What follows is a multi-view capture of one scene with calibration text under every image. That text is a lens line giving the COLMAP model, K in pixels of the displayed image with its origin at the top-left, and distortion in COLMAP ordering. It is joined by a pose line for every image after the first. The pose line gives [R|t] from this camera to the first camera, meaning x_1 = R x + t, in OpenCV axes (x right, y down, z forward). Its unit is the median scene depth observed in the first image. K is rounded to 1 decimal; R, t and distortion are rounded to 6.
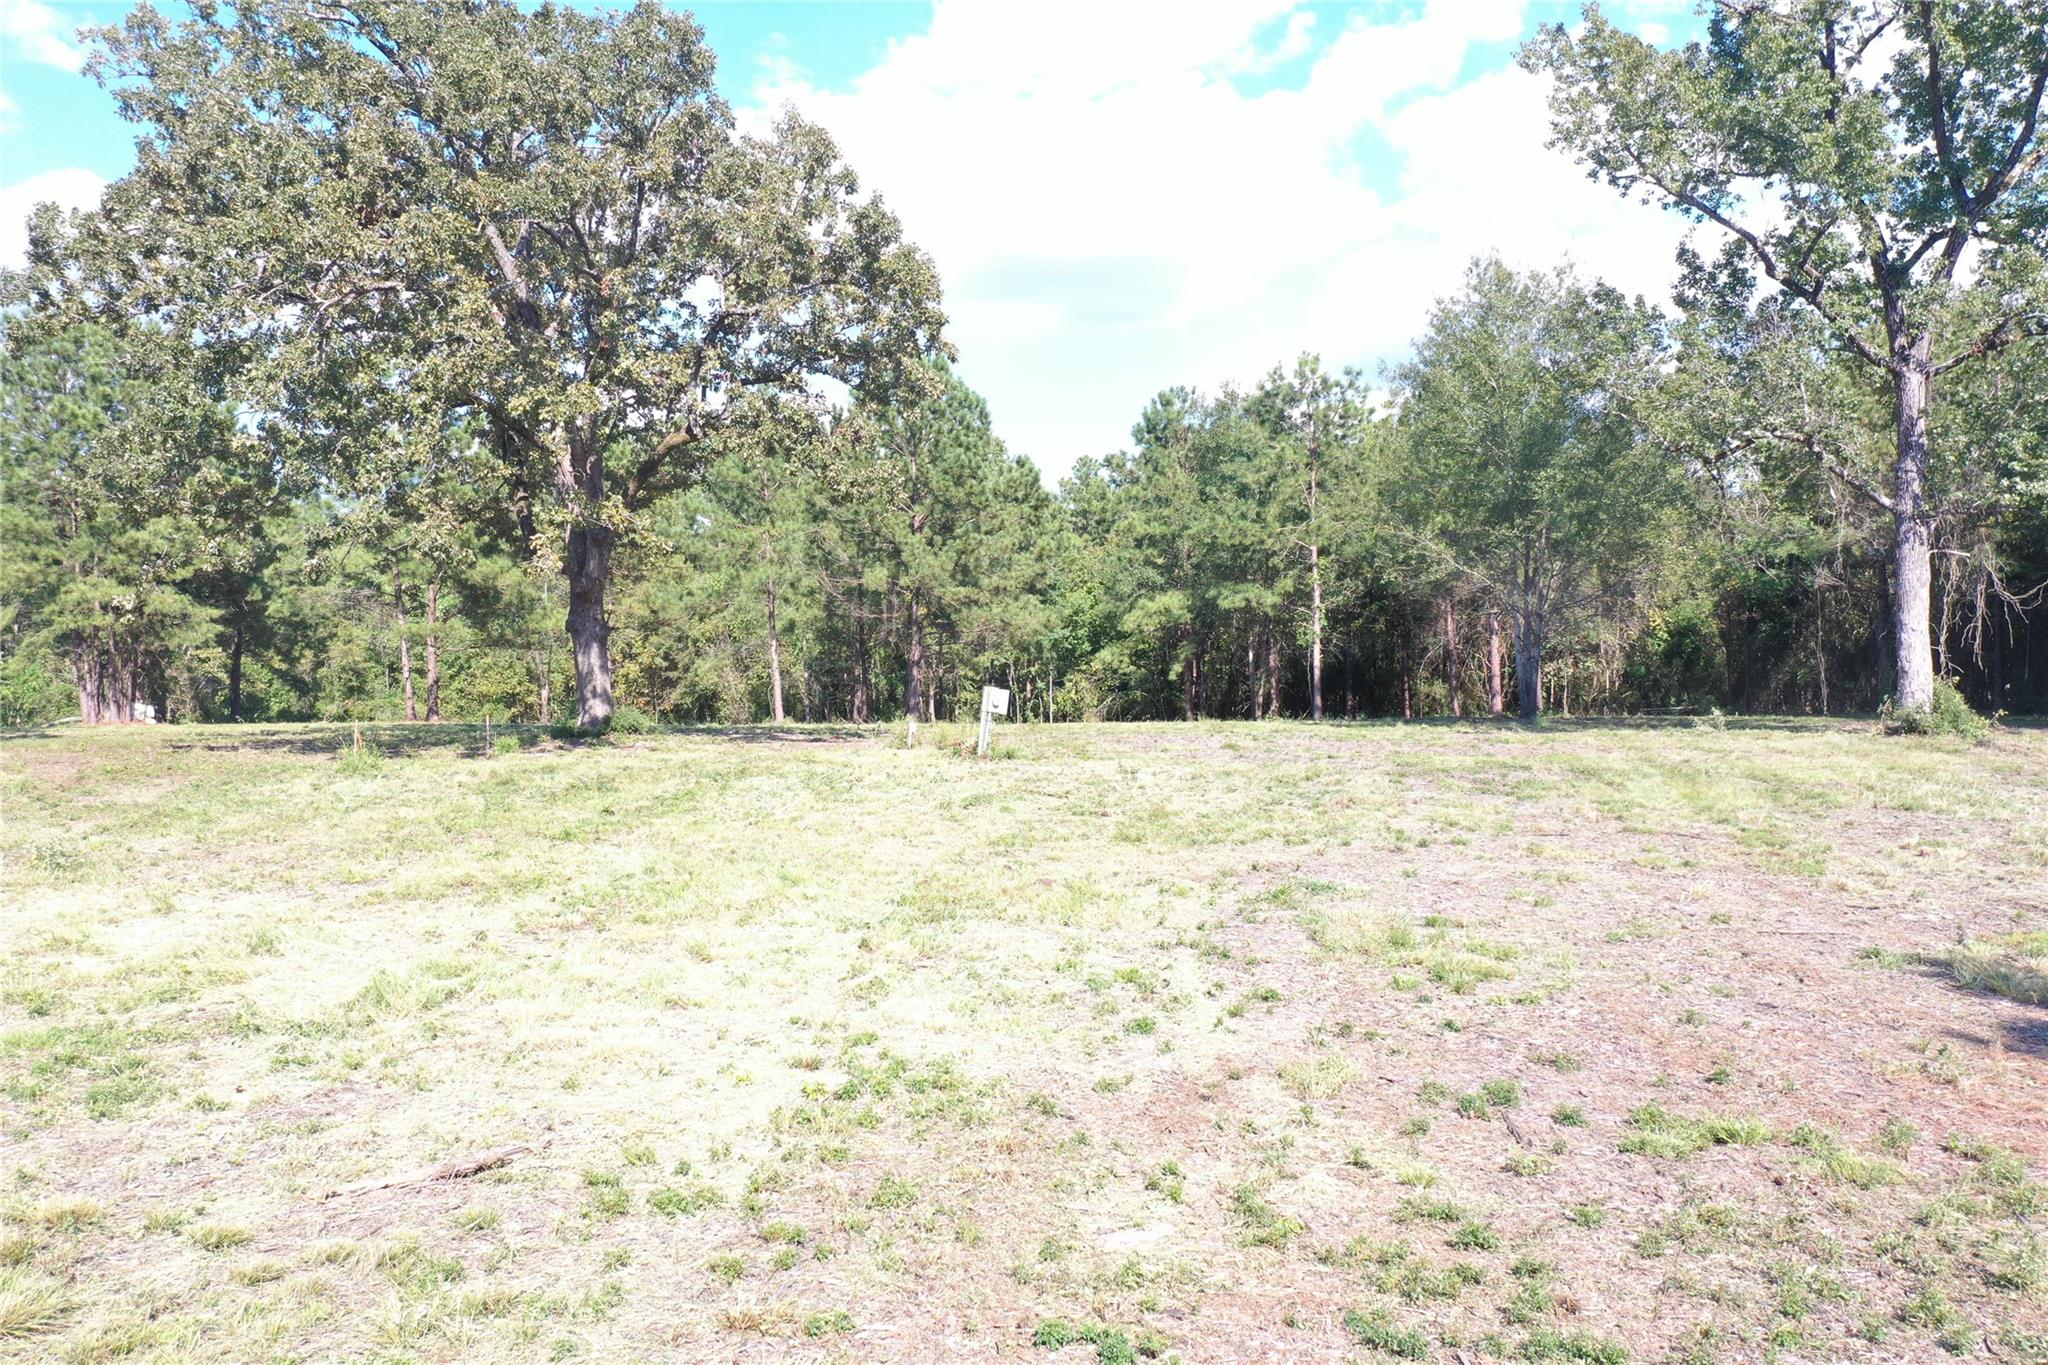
lens RADIAL K [[1618.1, 0, 1023.6], [0, 1618.1, 689.9], [0, 0, 1]] dist [0.012832, 0.001648]
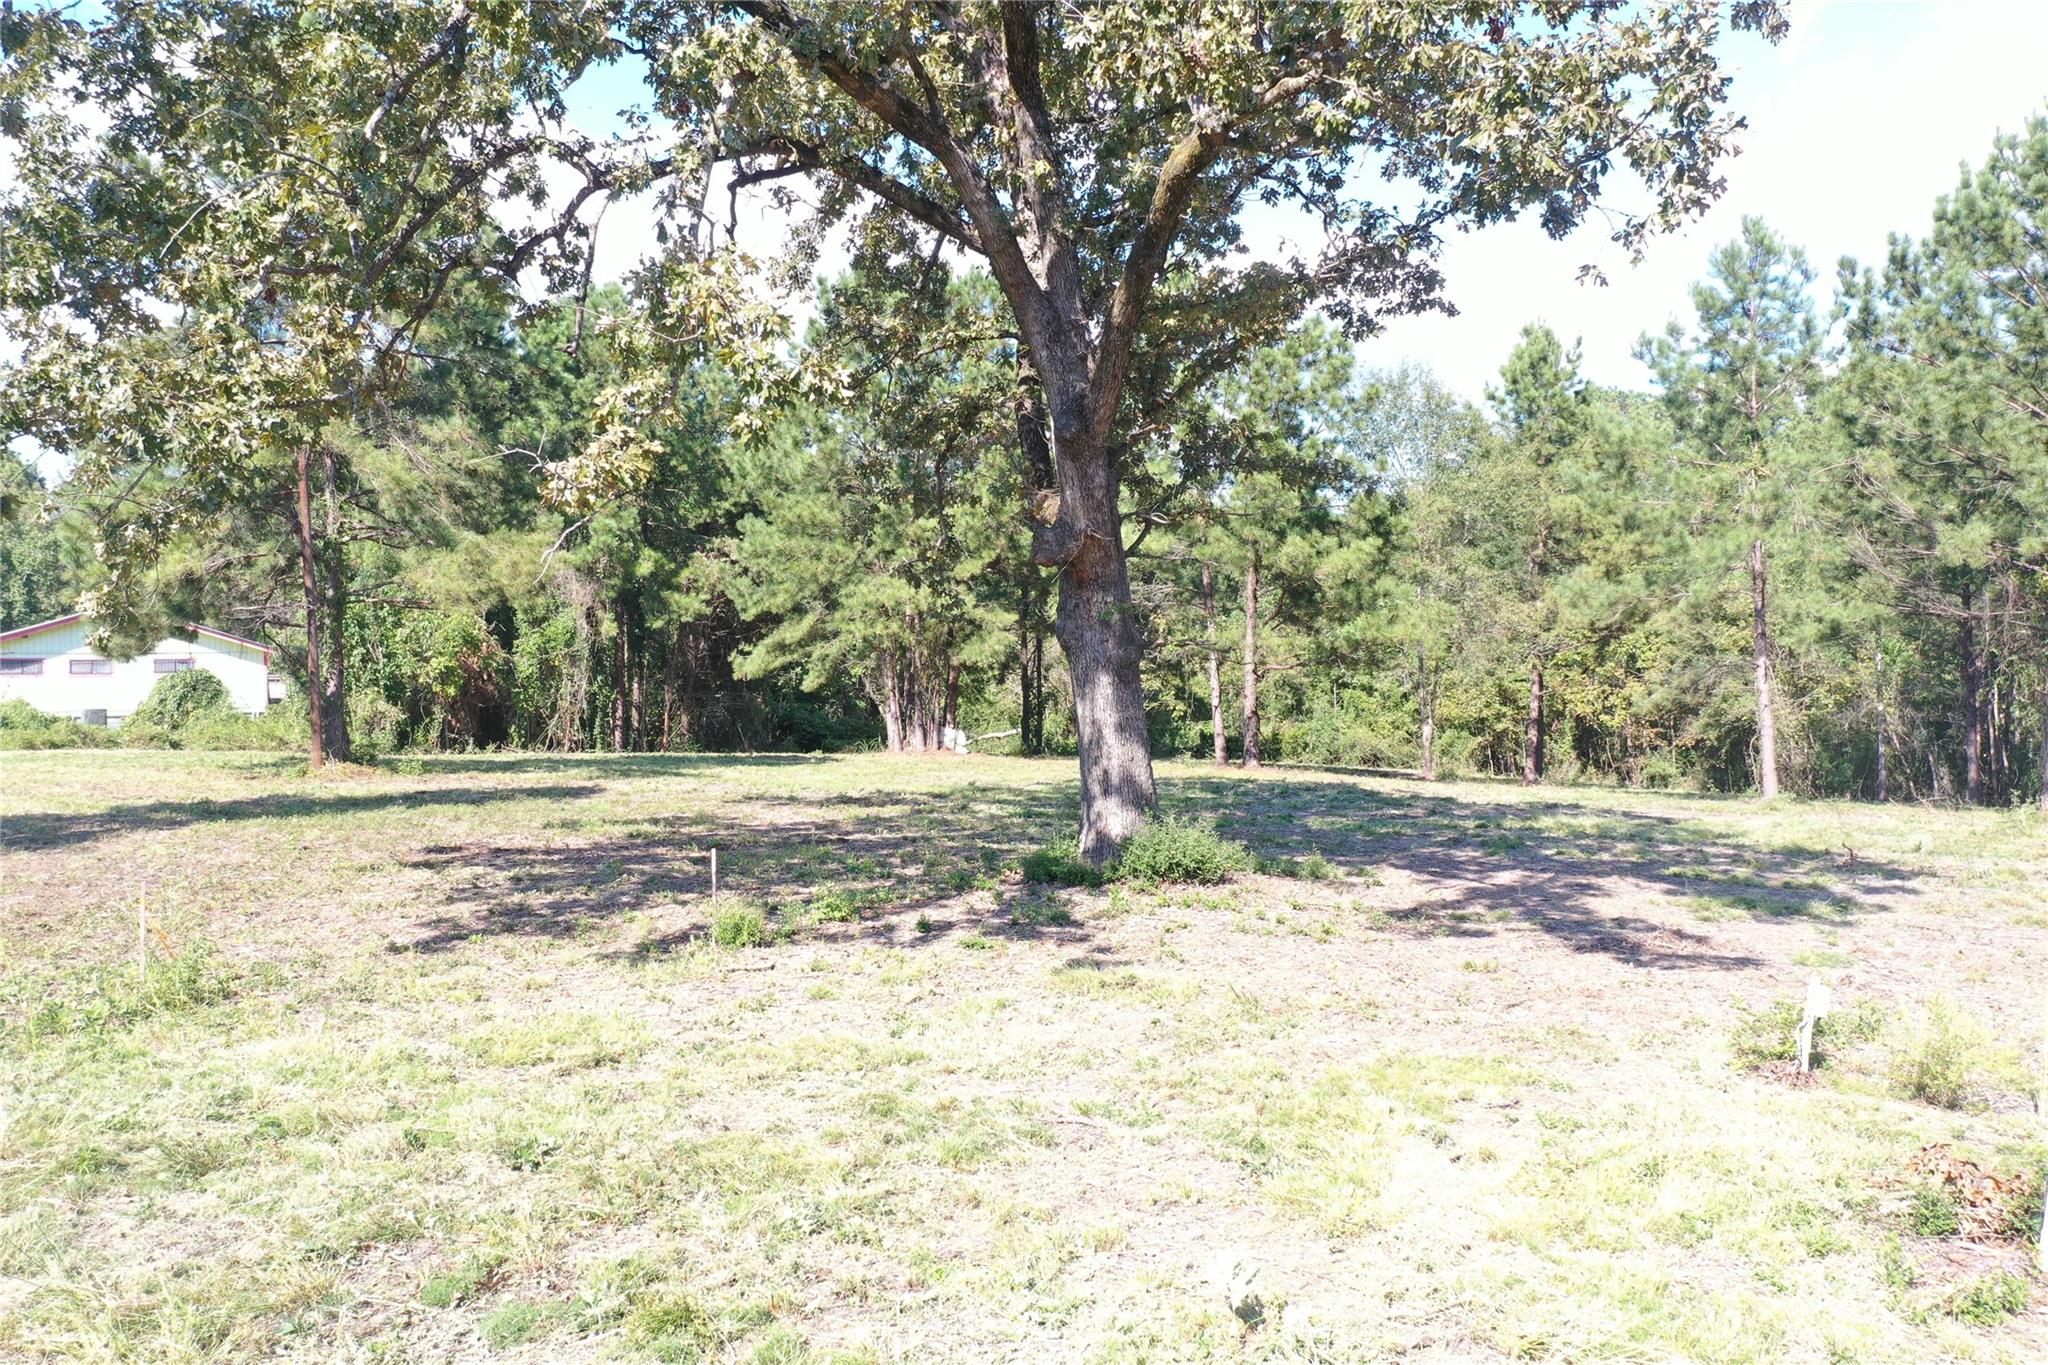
lens RADIAL K [[1618.1, 0, 1018.4], [0, 1618.1, 686.7], [0, 0, 1]] dist [0.012832, 0.001648]
pose [[0.781209, 0.017807, -0.624016, 0.000851], [-0.020690, 0.999782, 0.002628, -0.020727], [0.623927, 0.010858, 0.781408, 0.495279]]
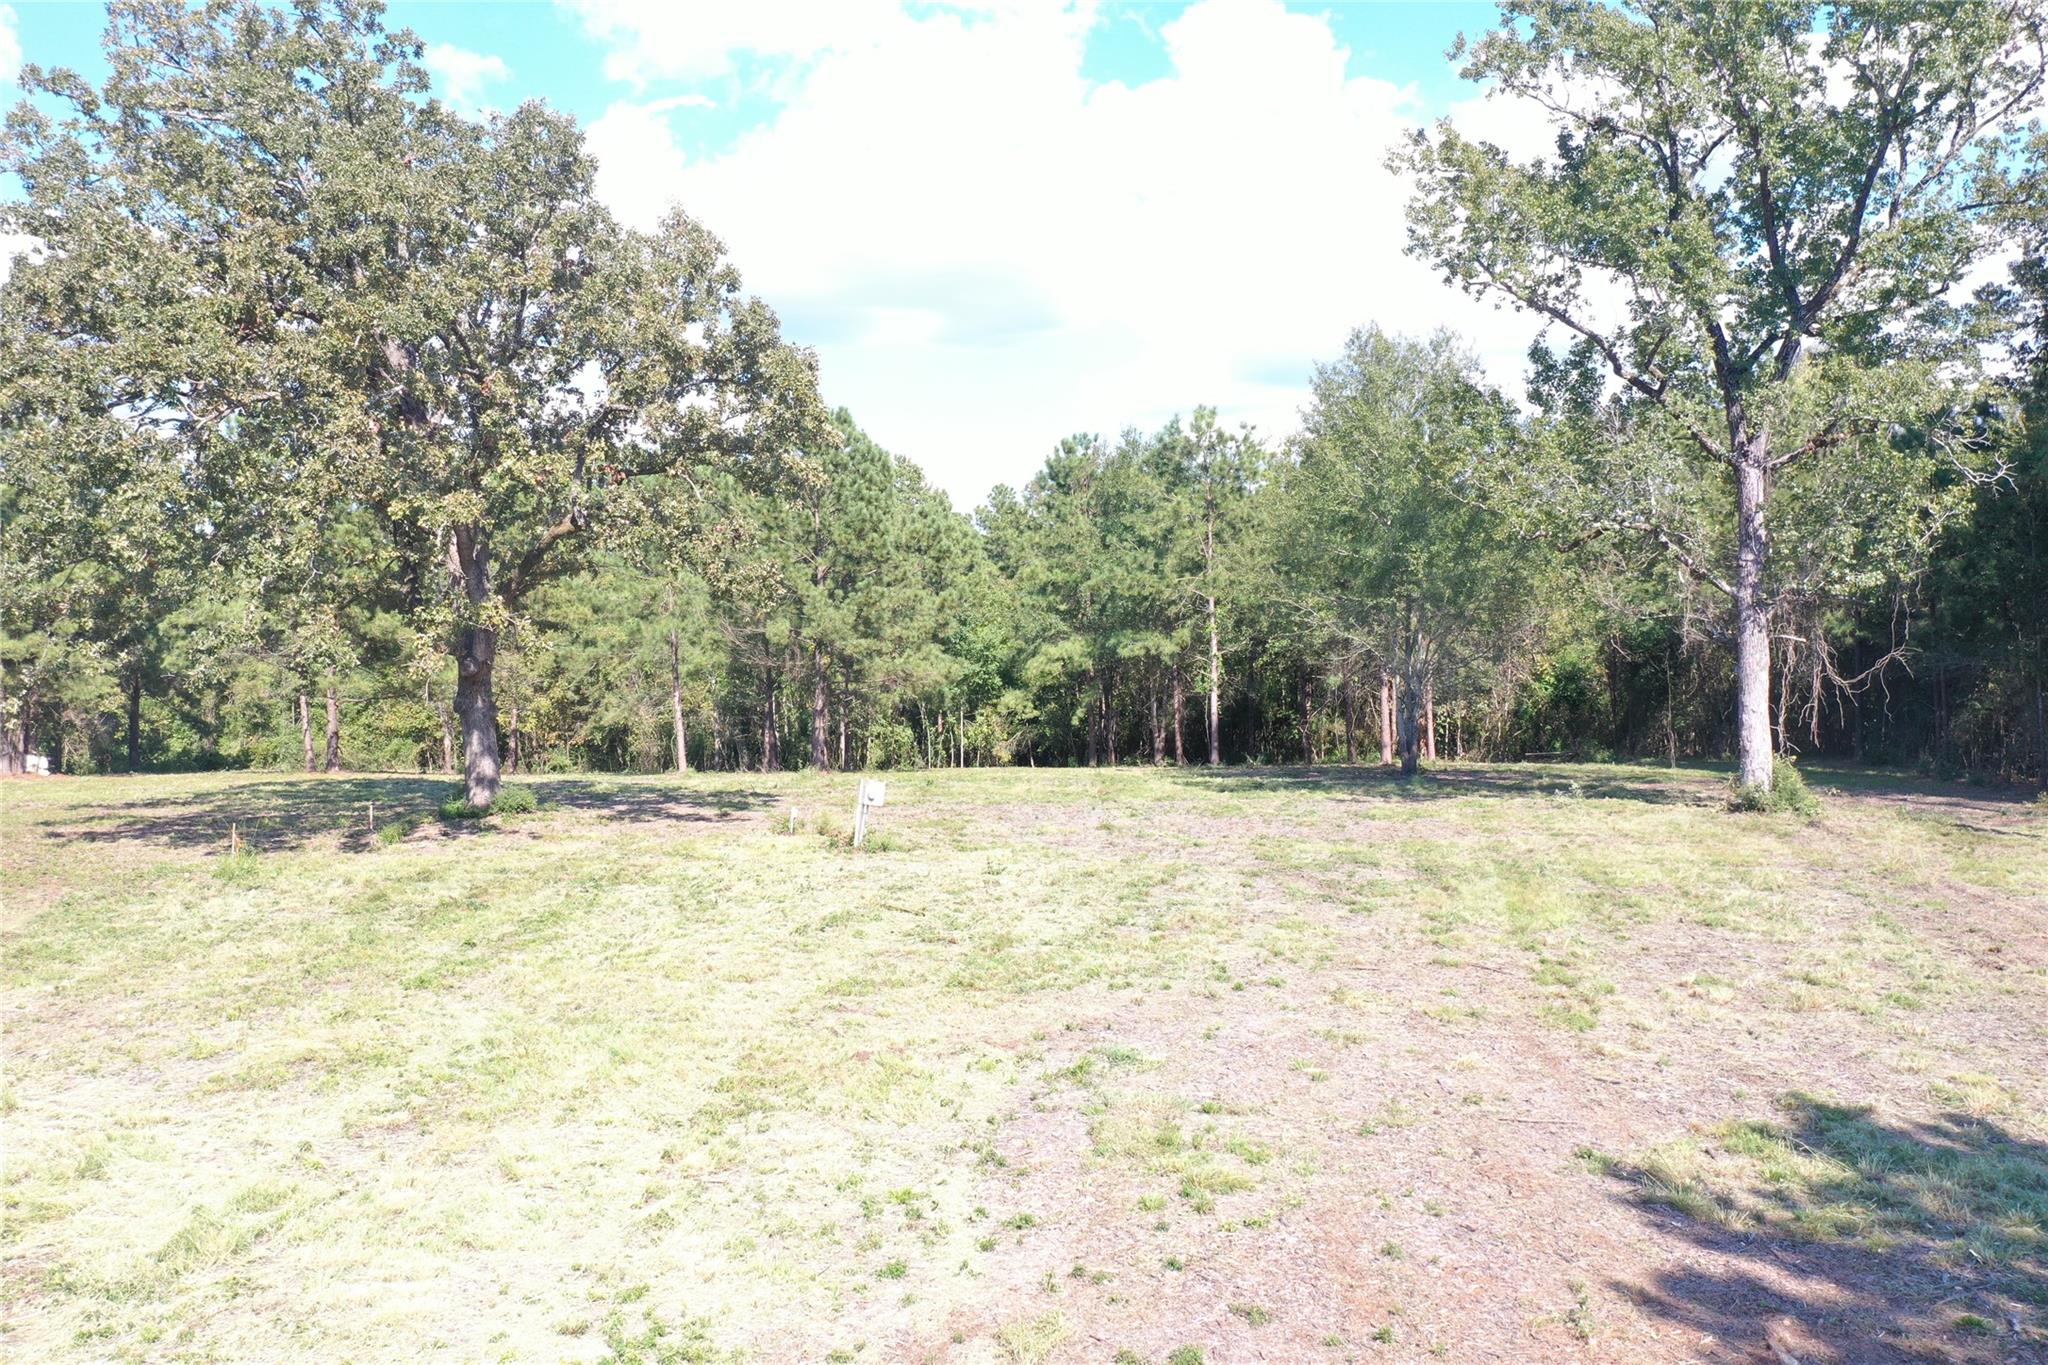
lens RADIAL K [[1618.1, 0, 1021.1], [0, 1618.1, 686.3], [0, 0, 1]] dist [0.012832, 0.001648]
pose [[0.999137, -0.001867, 0.041494, 0.023410], [0.002048, 0.999989, -0.004326, -0.037632], [-0.041485, 0.004407, 0.999129, -0.021612]]
